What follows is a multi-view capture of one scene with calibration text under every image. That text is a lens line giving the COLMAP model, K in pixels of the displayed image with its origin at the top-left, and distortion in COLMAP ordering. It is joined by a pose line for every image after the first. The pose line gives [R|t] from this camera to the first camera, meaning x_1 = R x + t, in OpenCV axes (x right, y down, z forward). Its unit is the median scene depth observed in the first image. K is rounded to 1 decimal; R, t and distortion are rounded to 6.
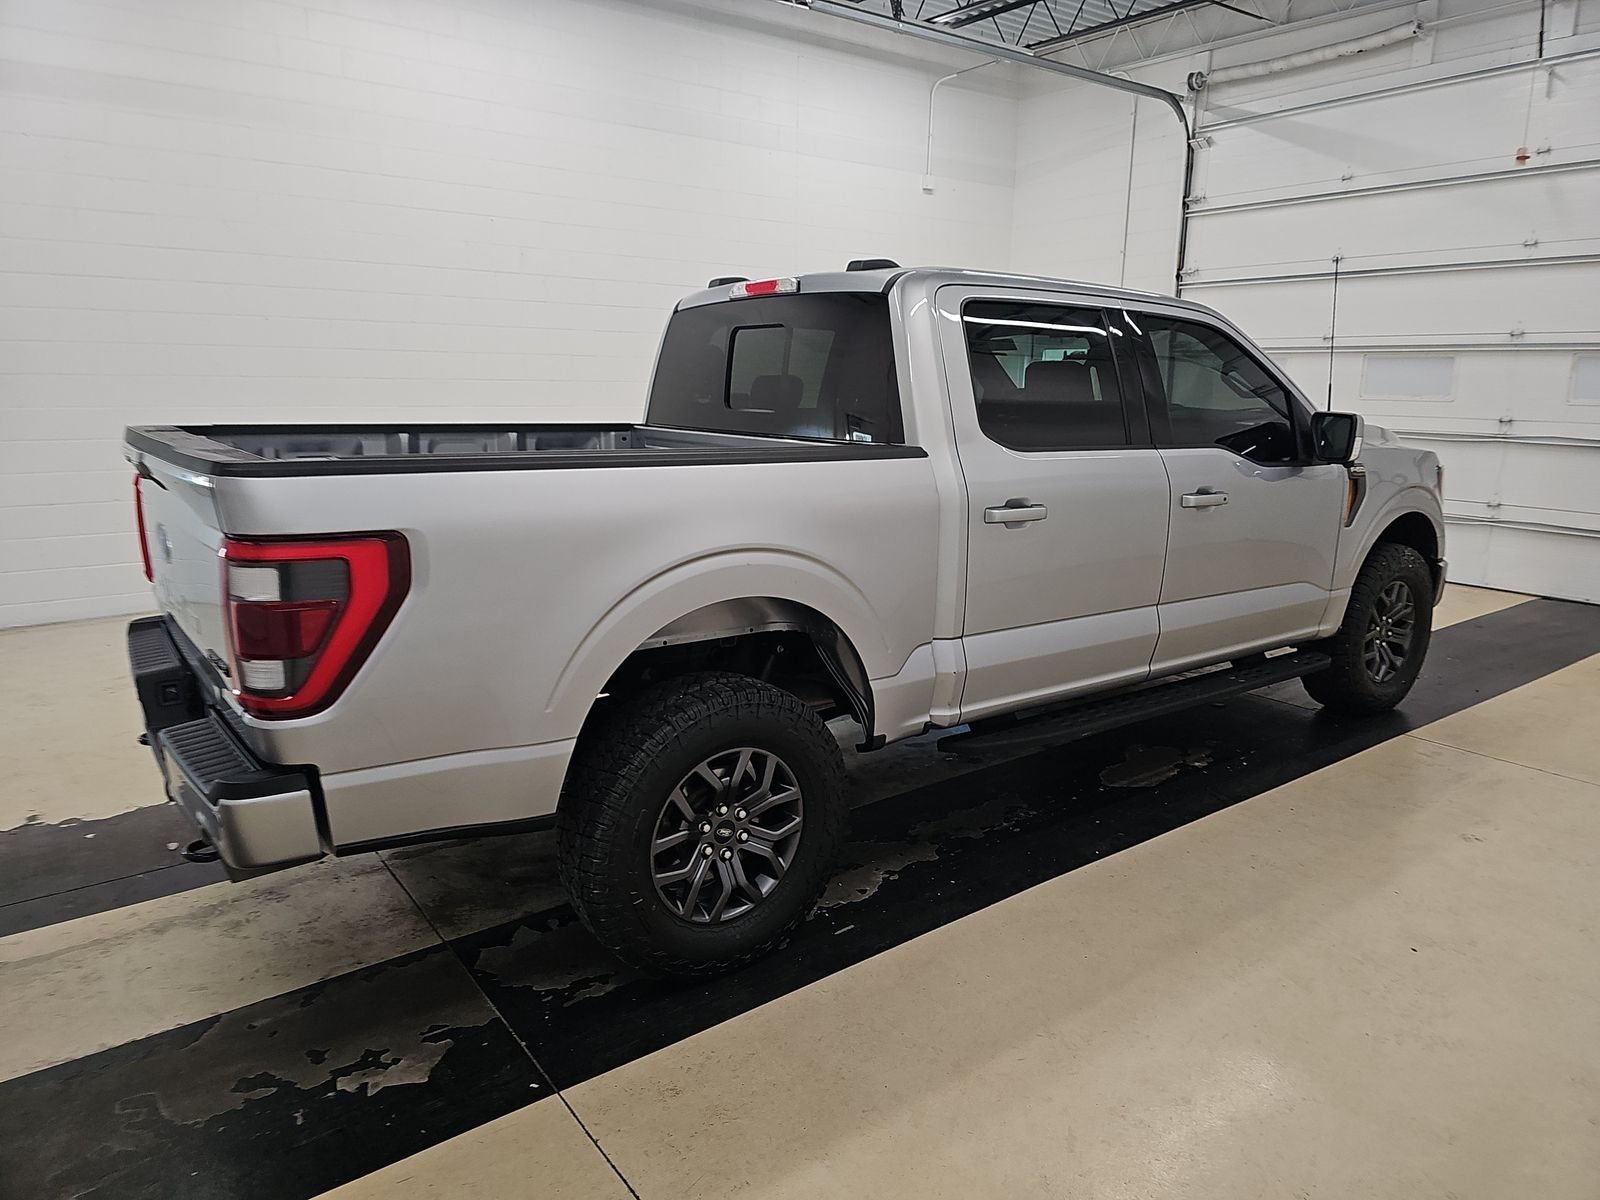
lens RADIAL K [[1069.6, 0, 807.2], [0, 1069.6, 599.2], [0, 0, 1]] dist [0.034829, -0.042744]
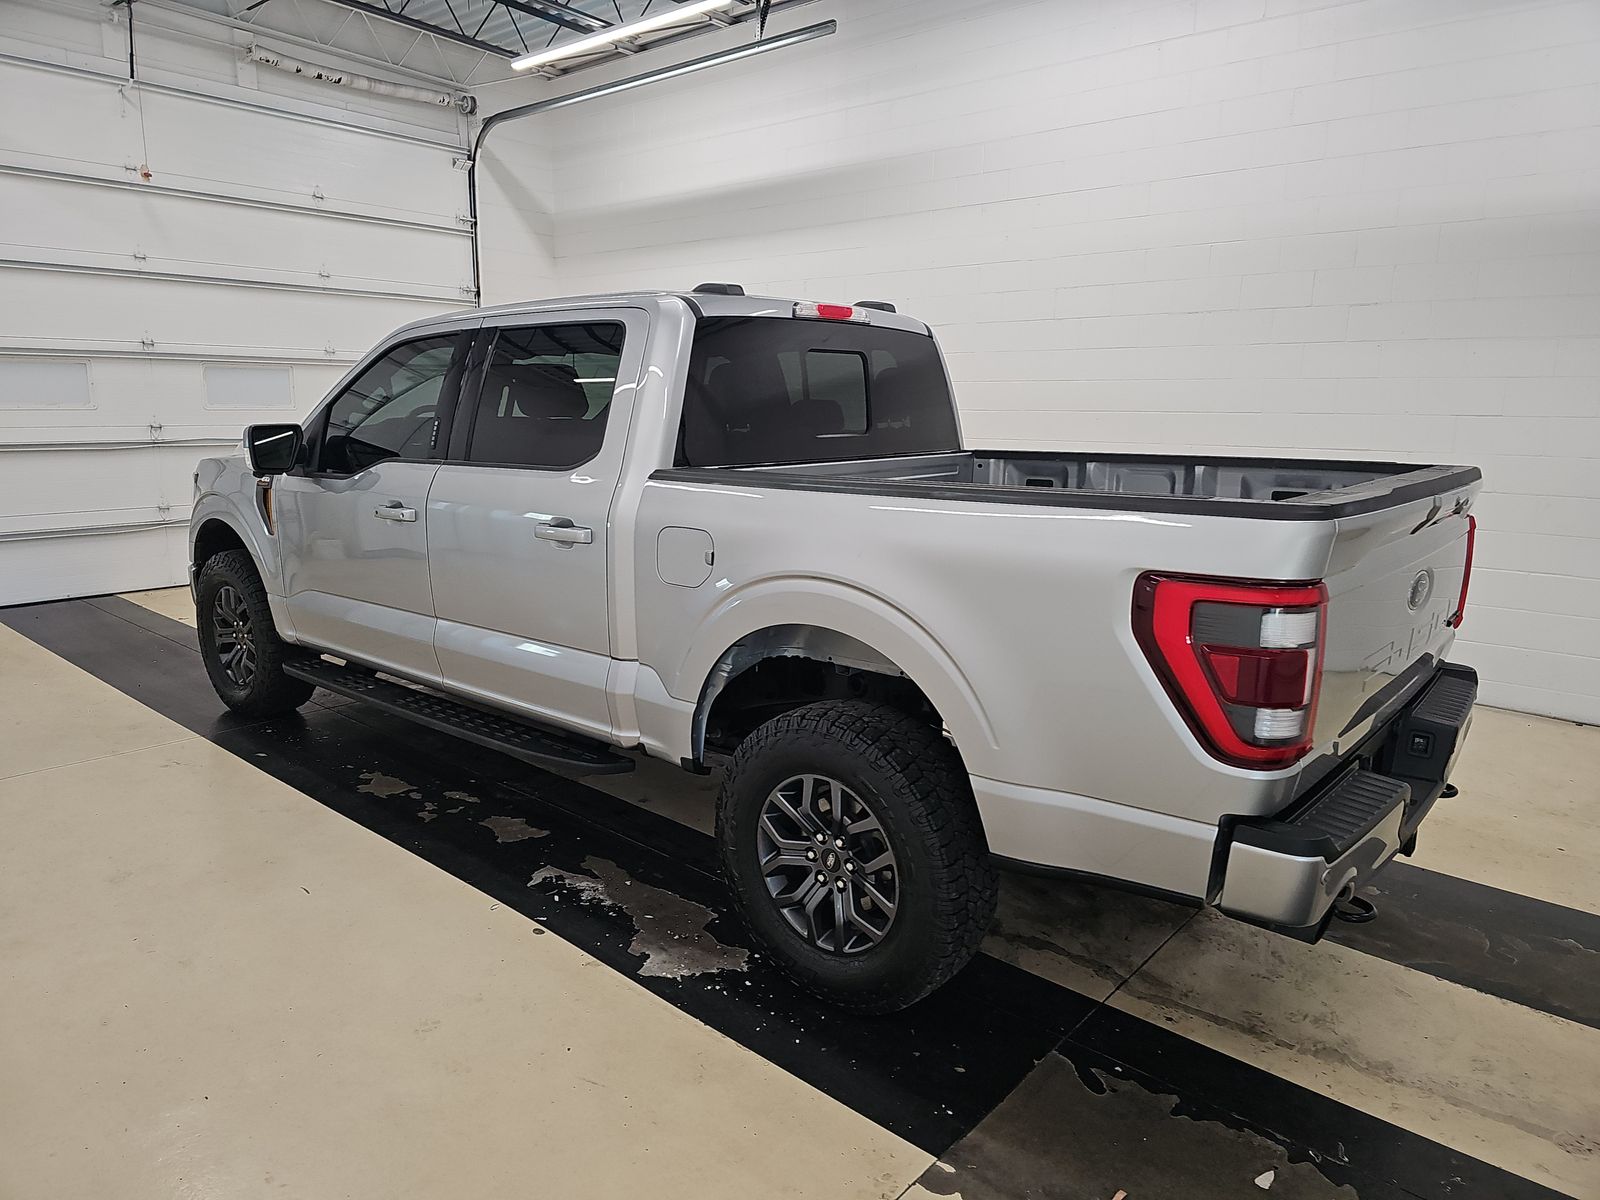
lens RADIAL K [[1069.6, 0, 807.2], [0, 1069.6, 599.2], [0, 0, 1]] dist [0.034829, -0.042744]
pose [[-0.239343, -0.187731, 0.952613, -0.531624], [0.179771, 0.955597, 0.233486, -0.139379], [-0.954147, 0.227136, -0.194967, 0.655922]]
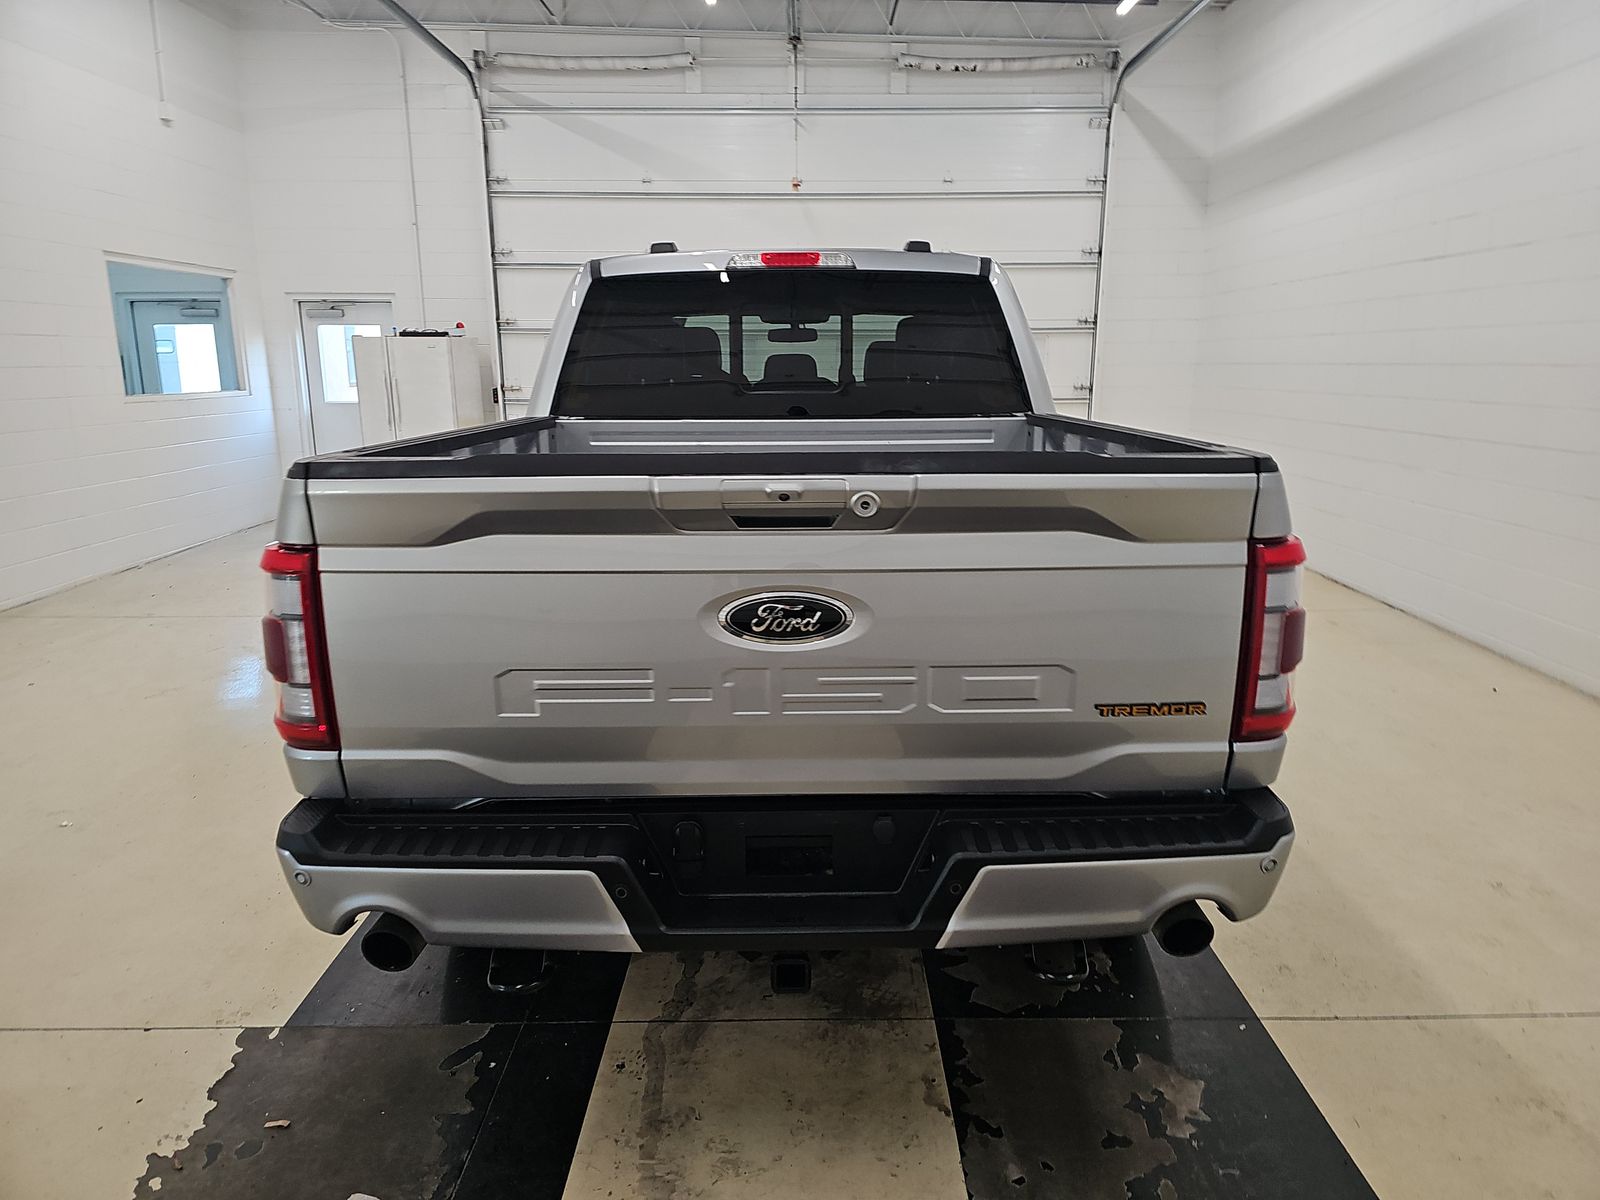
lens RADIAL K [[1070.1, 0, 818.5], [0, 1070.1, 602.2], [0, 0, 1]] dist [0.012108, -0.001459]
pose [[0.580124, -0.188697, 0.792370, -0.423766], [0.171486, 0.979287, 0.107658, -0.047977], [-0.796272, 0.073425, 0.600466, 0.226167]]
